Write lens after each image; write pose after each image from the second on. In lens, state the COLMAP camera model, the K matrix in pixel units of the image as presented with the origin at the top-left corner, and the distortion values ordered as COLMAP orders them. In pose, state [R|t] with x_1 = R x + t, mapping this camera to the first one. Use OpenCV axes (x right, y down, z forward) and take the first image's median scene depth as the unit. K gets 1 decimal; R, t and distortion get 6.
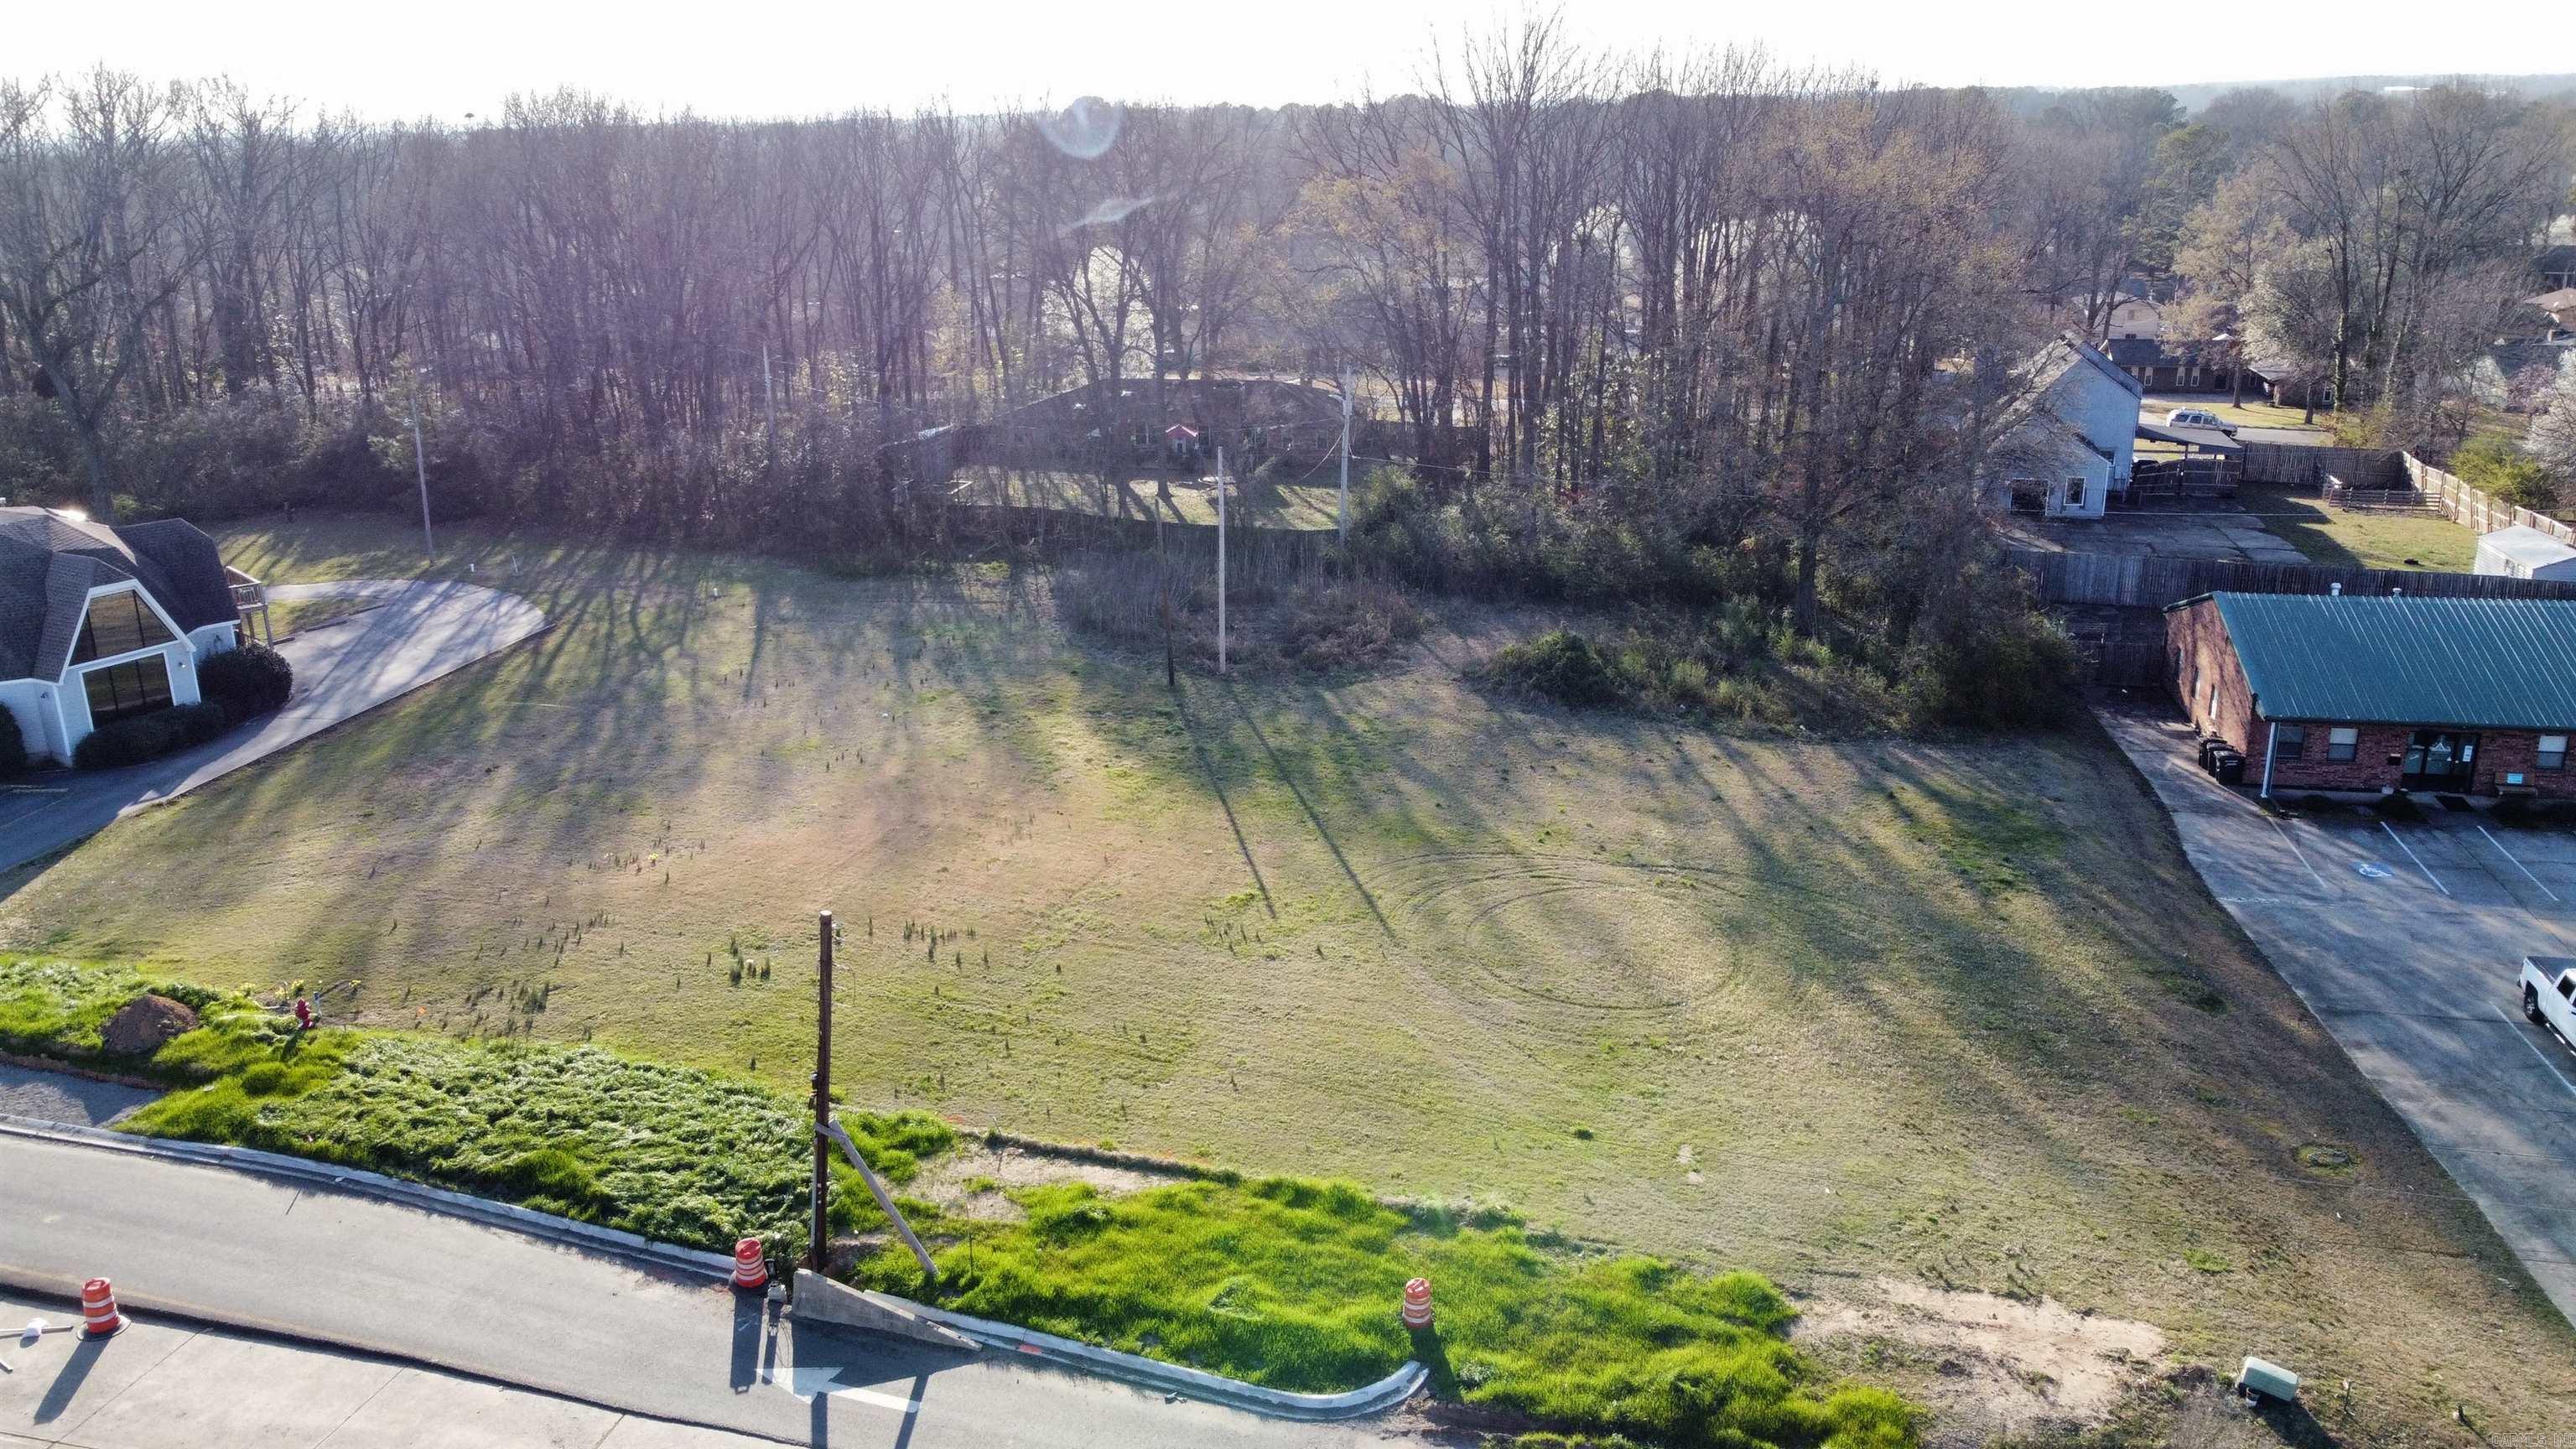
lens RADIAL K [[1987.9, 0, 1283.5], [0, 1987.9, 627.4], [0, 0, 1]] dist [-0.008911, -0.004704]
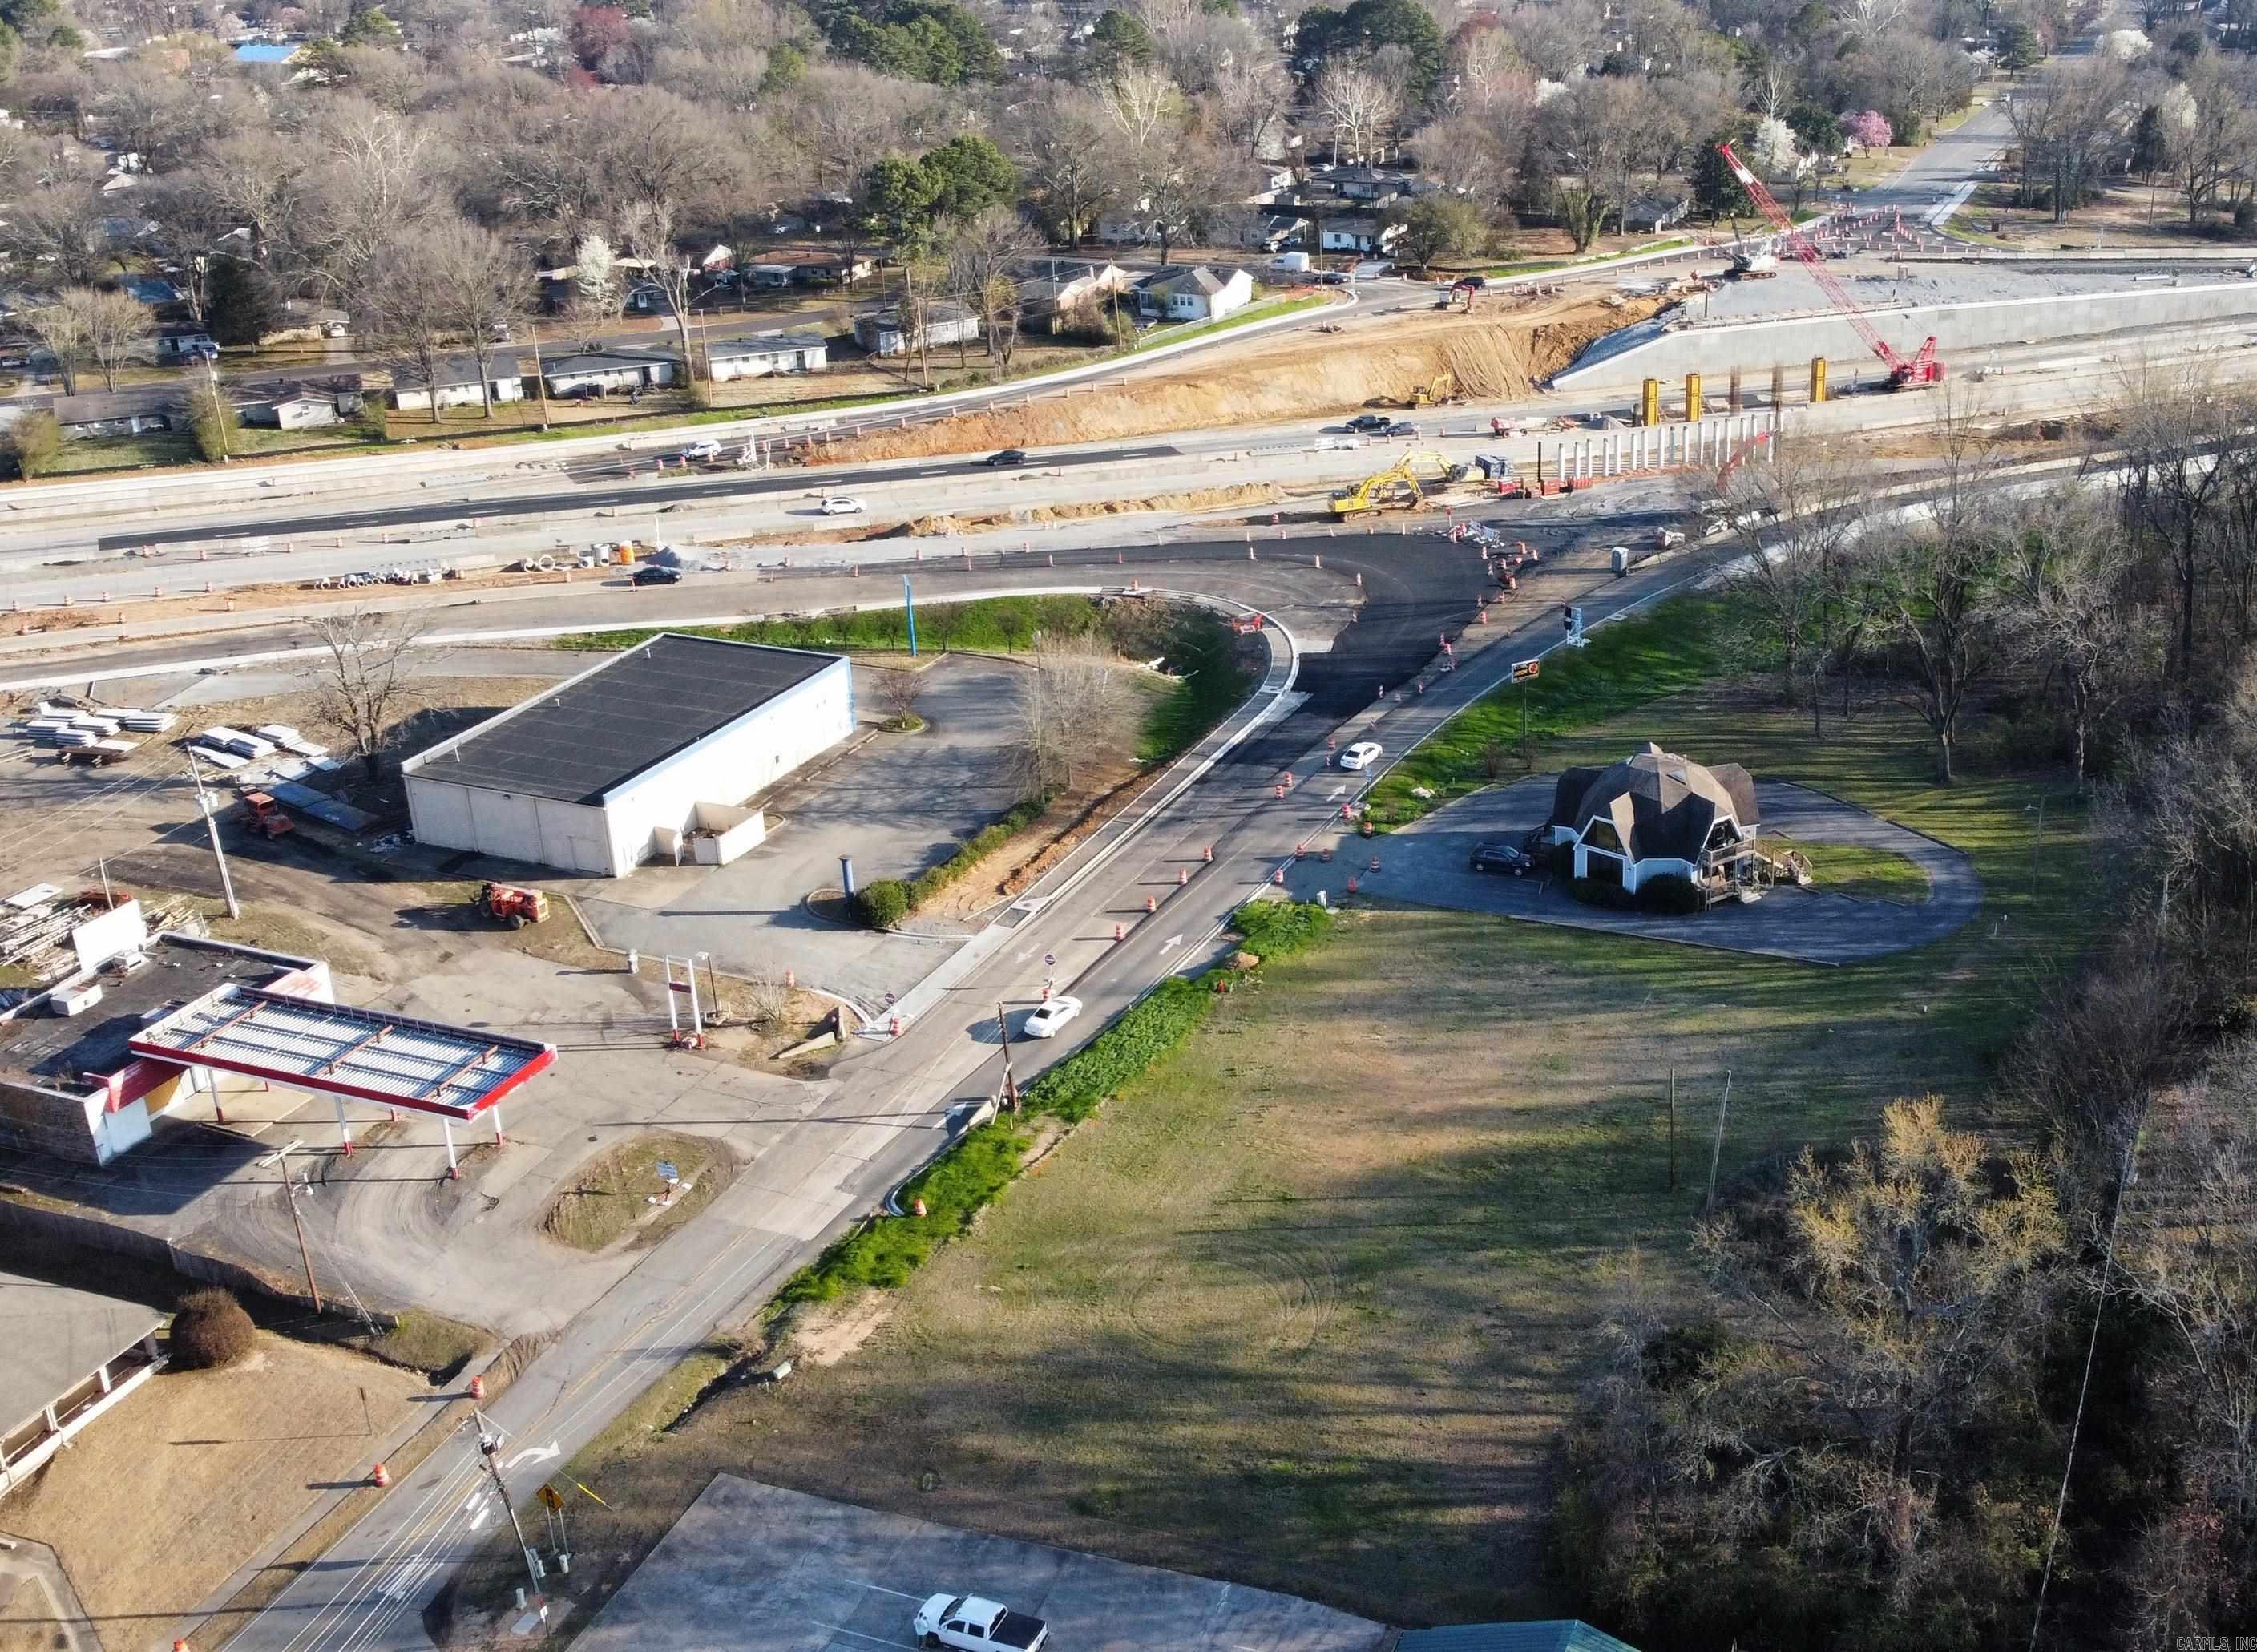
lens RADIAL K [[2388.2, 0, 1417.6], [0, 2388.2, 822.2], [0, 0, 1]] dist [0.007449, -0.004579]
pose [[-0.131453, 0.423180, -0.896459, 2.597686], [-0.235711, 0.865028, 0.442907, -1.703666], [0.962892, 0.269527, -0.013963, 1.420065]]
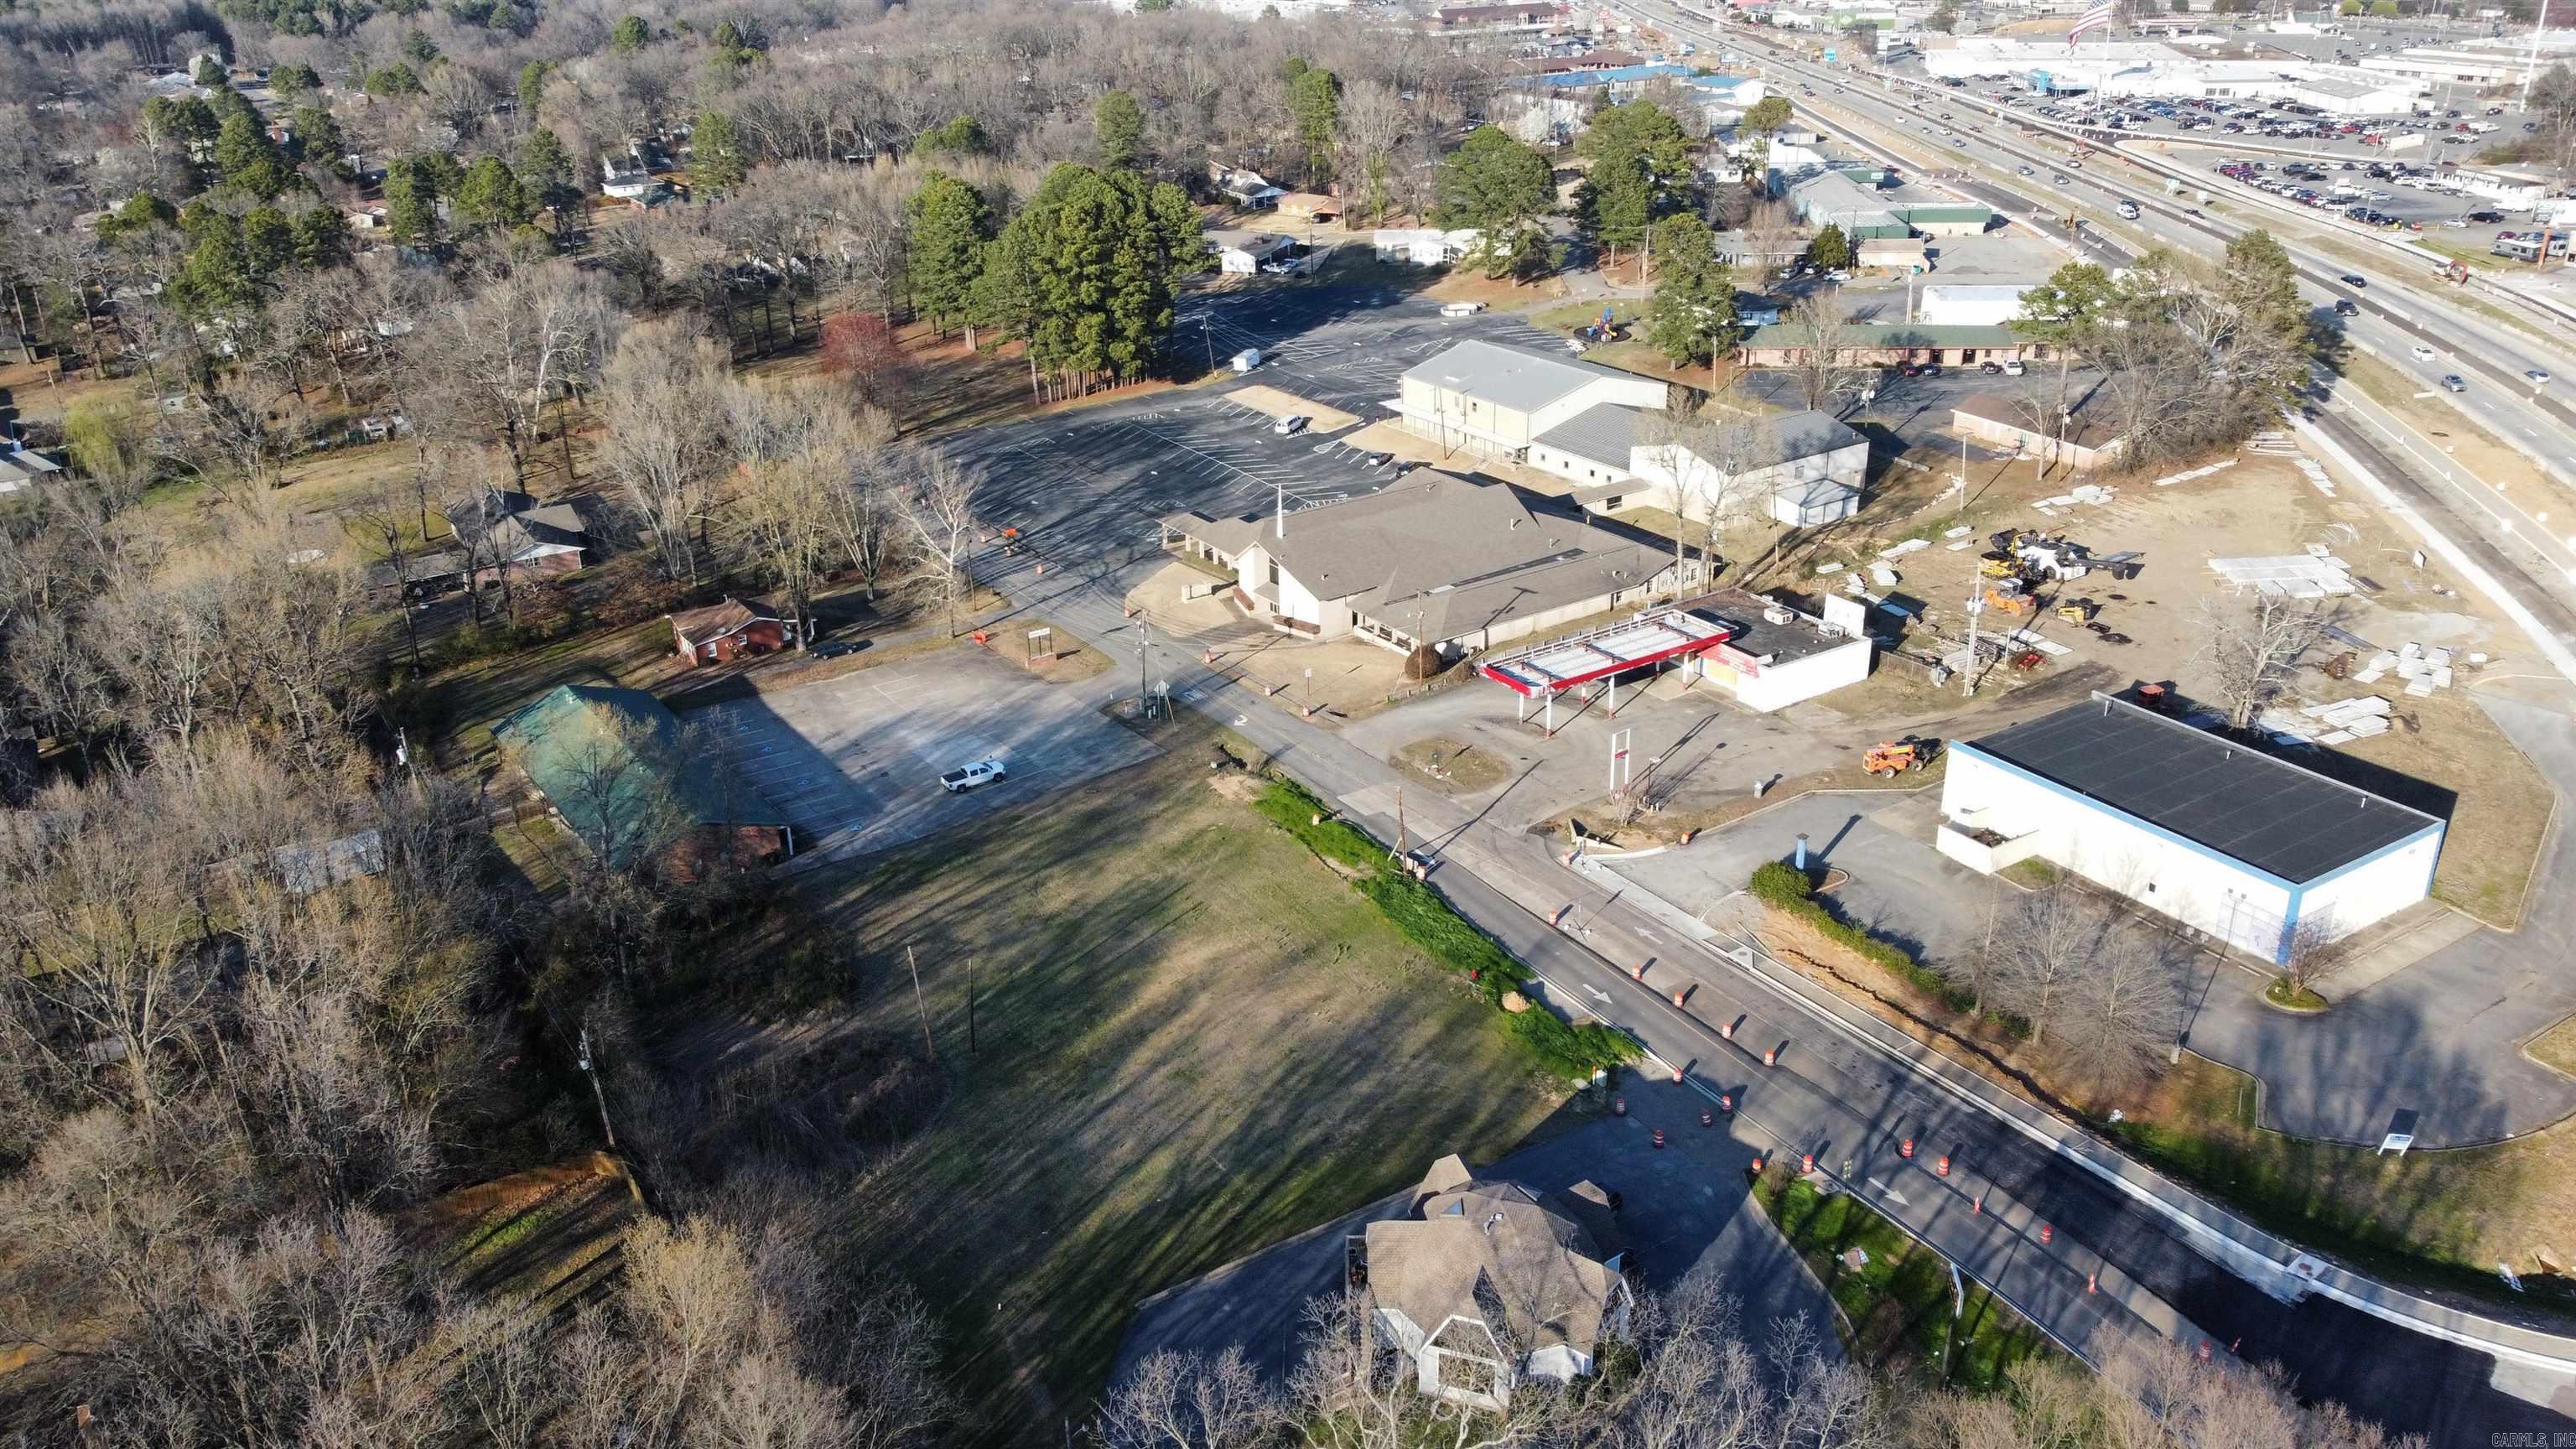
lens RADIAL K [[1941.6, 0, 1294.3], [0, 1941.6, 726.0], [0, 0, 1]] dist [0.008178, -0.006316]
pose [[-0.723256, -0.247290, 0.644786, -2.370003], [0.214625, 0.806958, 0.550231, -2.004126], [-0.656382, 0.536345, -0.530563, 2.870365]]
